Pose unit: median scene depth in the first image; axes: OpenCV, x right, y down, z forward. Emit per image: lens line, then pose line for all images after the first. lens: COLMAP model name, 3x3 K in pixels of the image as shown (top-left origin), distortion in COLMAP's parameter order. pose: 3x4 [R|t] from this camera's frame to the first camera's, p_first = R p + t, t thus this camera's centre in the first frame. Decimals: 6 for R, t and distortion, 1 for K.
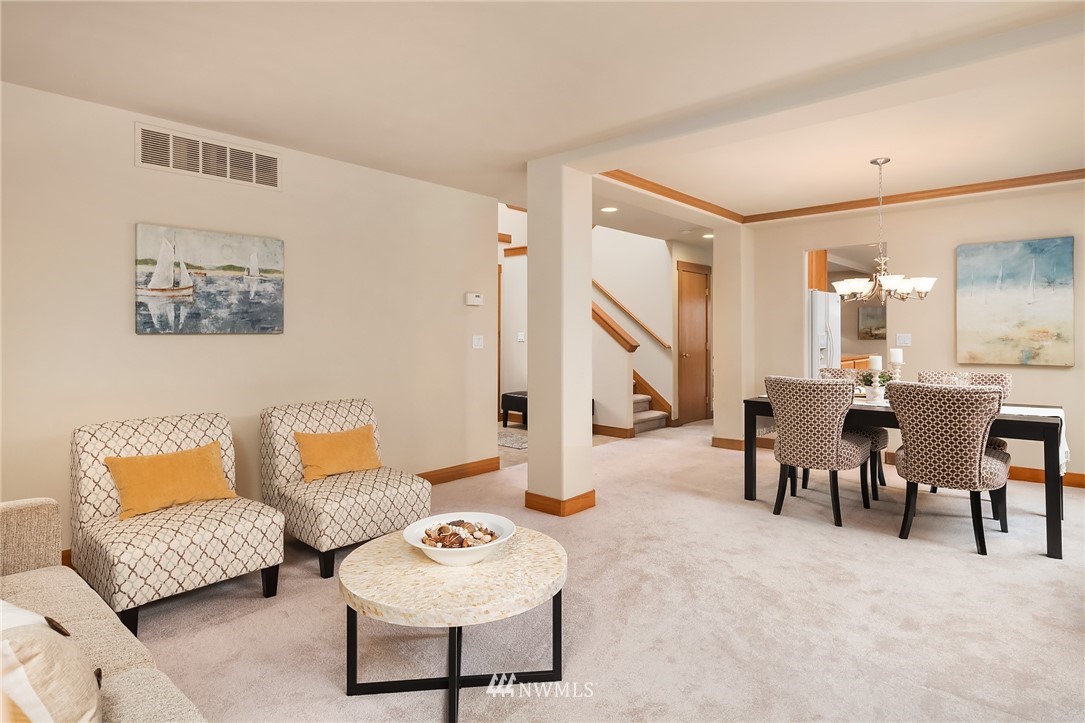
lens RADIAL K [[586.8, 0, 542.2], [0, 586.8, 333.9], [0, 0, 1]] dist [-0.002139, -0.000298]
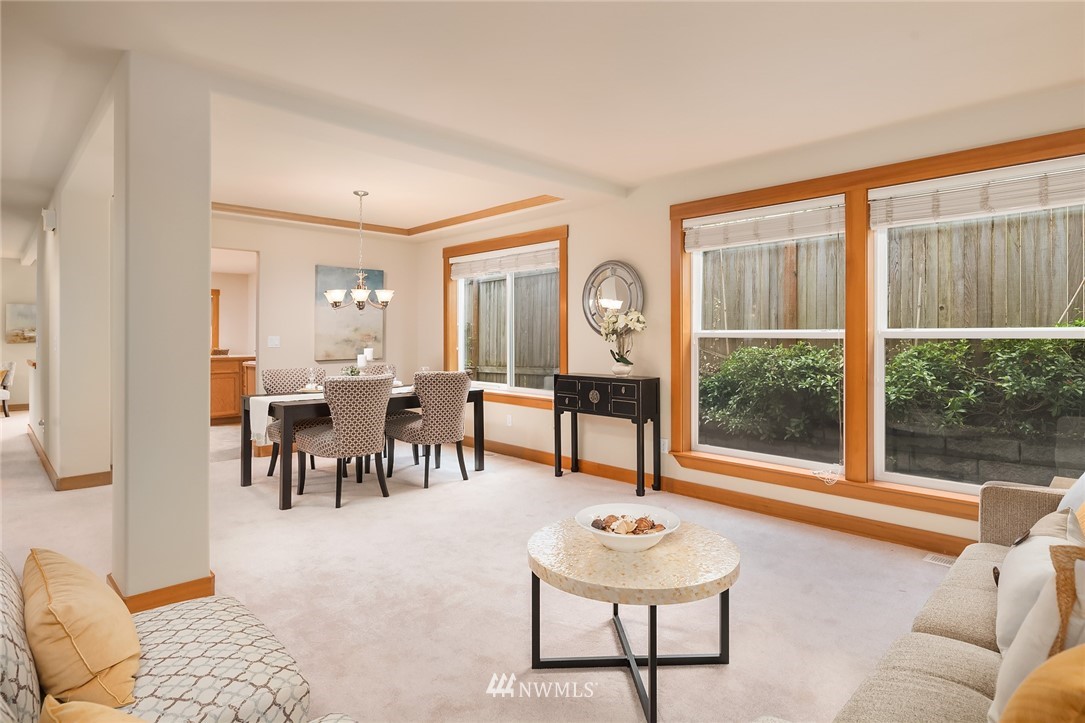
lens RADIAL K [[586.8, 0, 547.4], [0, 586.8, 340.6], [0, 0, 1]] dist [-0.002139, -0.000298]
pose [[0.069461, -0.003958, 0.997577, -0.608566], [-0.002445, 0.999988, 0.004138, 0.002710], [-0.997582, -0.002726, 0.069450, 0.537069]]
